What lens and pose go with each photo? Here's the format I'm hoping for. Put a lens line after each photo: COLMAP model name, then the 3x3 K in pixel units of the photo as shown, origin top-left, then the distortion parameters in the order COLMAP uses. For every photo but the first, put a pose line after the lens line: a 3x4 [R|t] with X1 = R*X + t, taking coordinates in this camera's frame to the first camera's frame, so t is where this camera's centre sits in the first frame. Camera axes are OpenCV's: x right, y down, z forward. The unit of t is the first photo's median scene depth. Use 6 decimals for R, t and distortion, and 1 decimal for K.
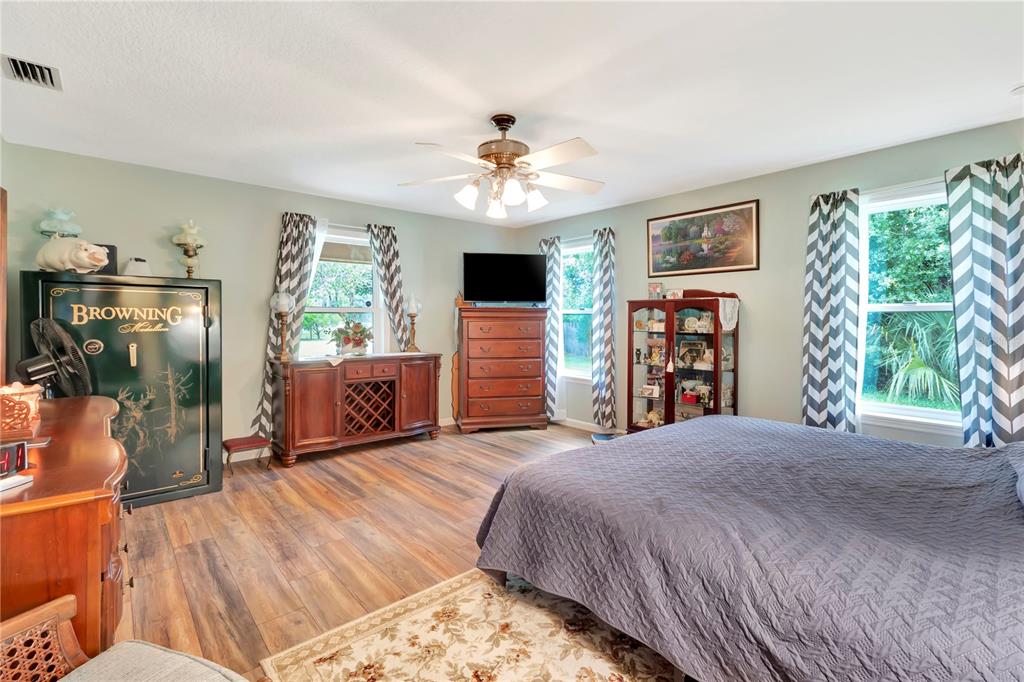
lens RADIAL K [[482.1, 0, 515.8], [0, 482.1, 308.5], [0, 0, 1]] dist [0.000825, 0.000155]
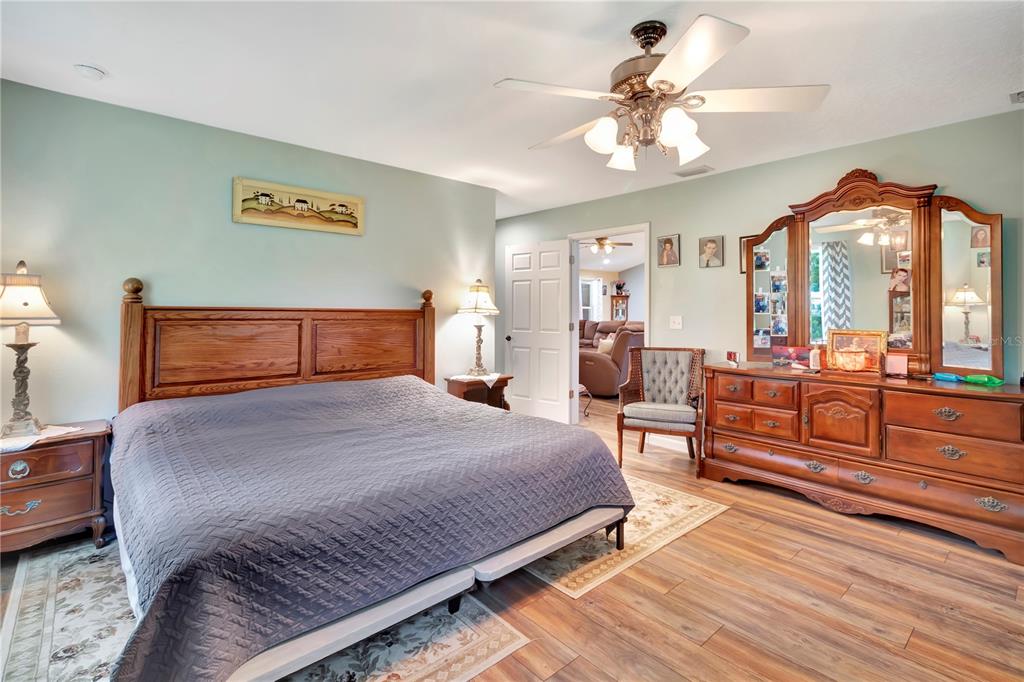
lens RADIAL K [[482.1, 0, 515.8], [0, 482.1, 308.5], [0, 0, 1]] dist [0.000825, 0.000155]
pose [[-0.999898, -0.001623, -0.014176, 0.191784], [-0.001379, 0.999852, -0.017163, 0.027519], [0.014202, -0.017142, -0.999752, 1.912490]]
